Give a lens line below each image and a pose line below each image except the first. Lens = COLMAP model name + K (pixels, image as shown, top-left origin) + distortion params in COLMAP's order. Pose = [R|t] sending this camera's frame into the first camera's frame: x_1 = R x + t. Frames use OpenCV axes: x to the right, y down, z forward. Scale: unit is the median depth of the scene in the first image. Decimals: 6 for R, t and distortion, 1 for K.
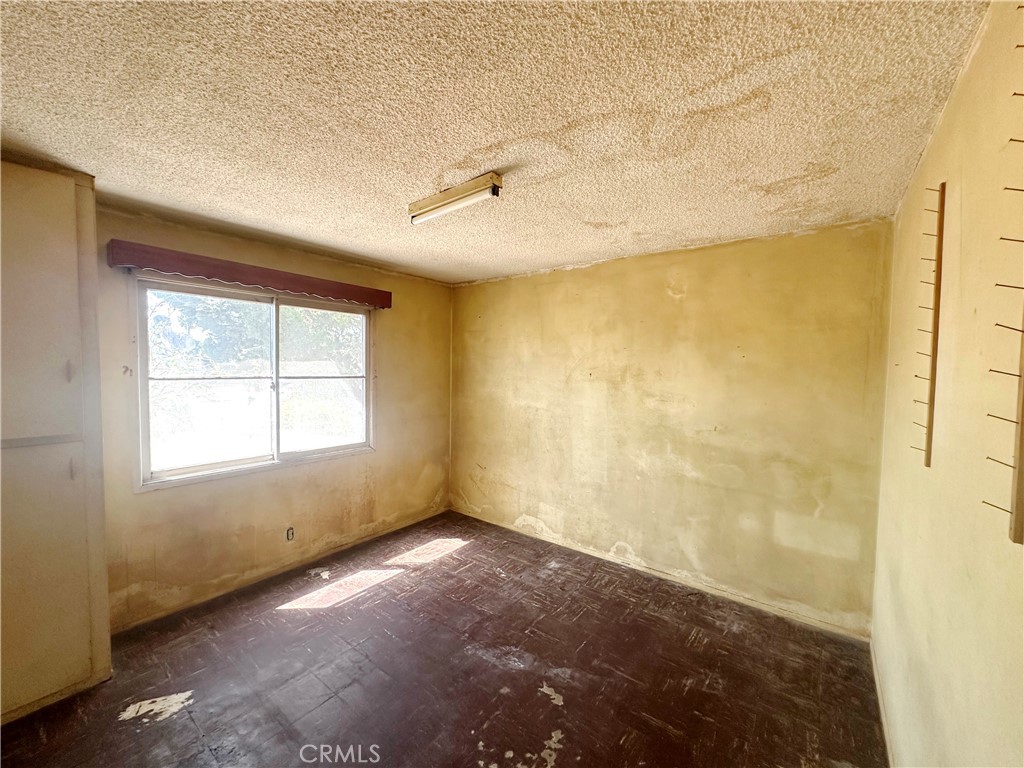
lens RADIAL K [[406.9, 0, 509.5], [0, 406.9, 381.5], [0, 0, 1]] dist [-0.001830, -0.000195]
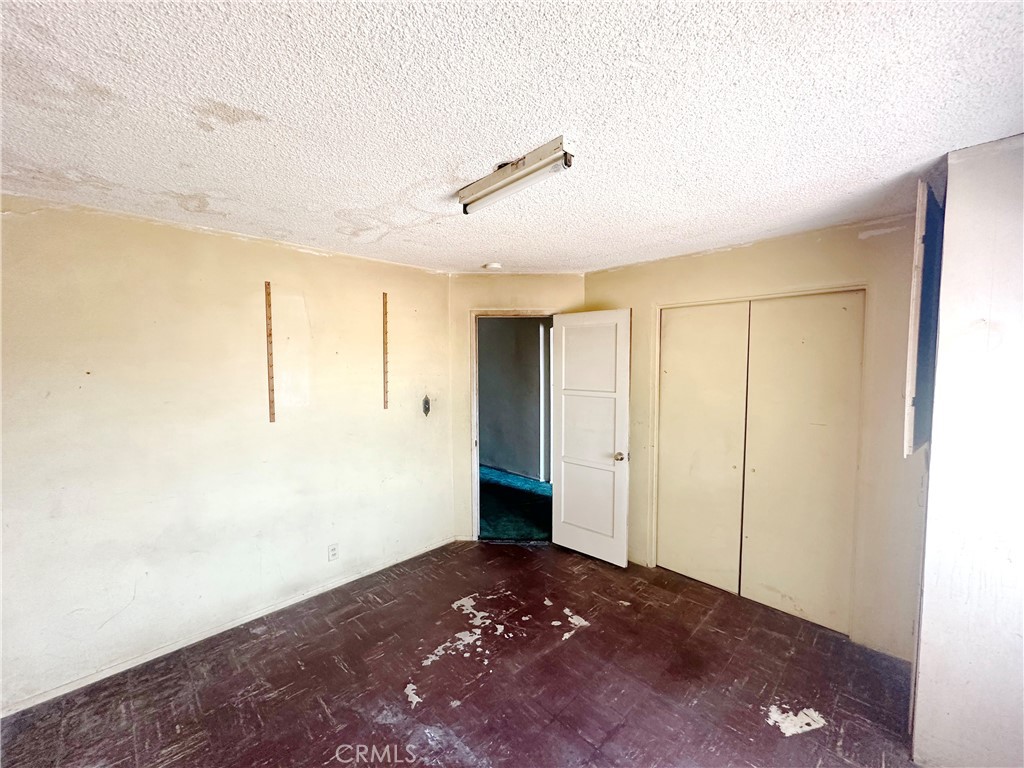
lens RADIAL K [[406.9, 0, 512.3], [0, 406.9, 390.1], [0, 0, 1]] dist [-0.001830, -0.000195]
pose [[-0.992013, -0.017248, 0.124950, -0.254257], [-0.003674, 0.994138, 0.108053, -0.110811], [-0.126082, 0.106731, -0.986262, 1.828503]]
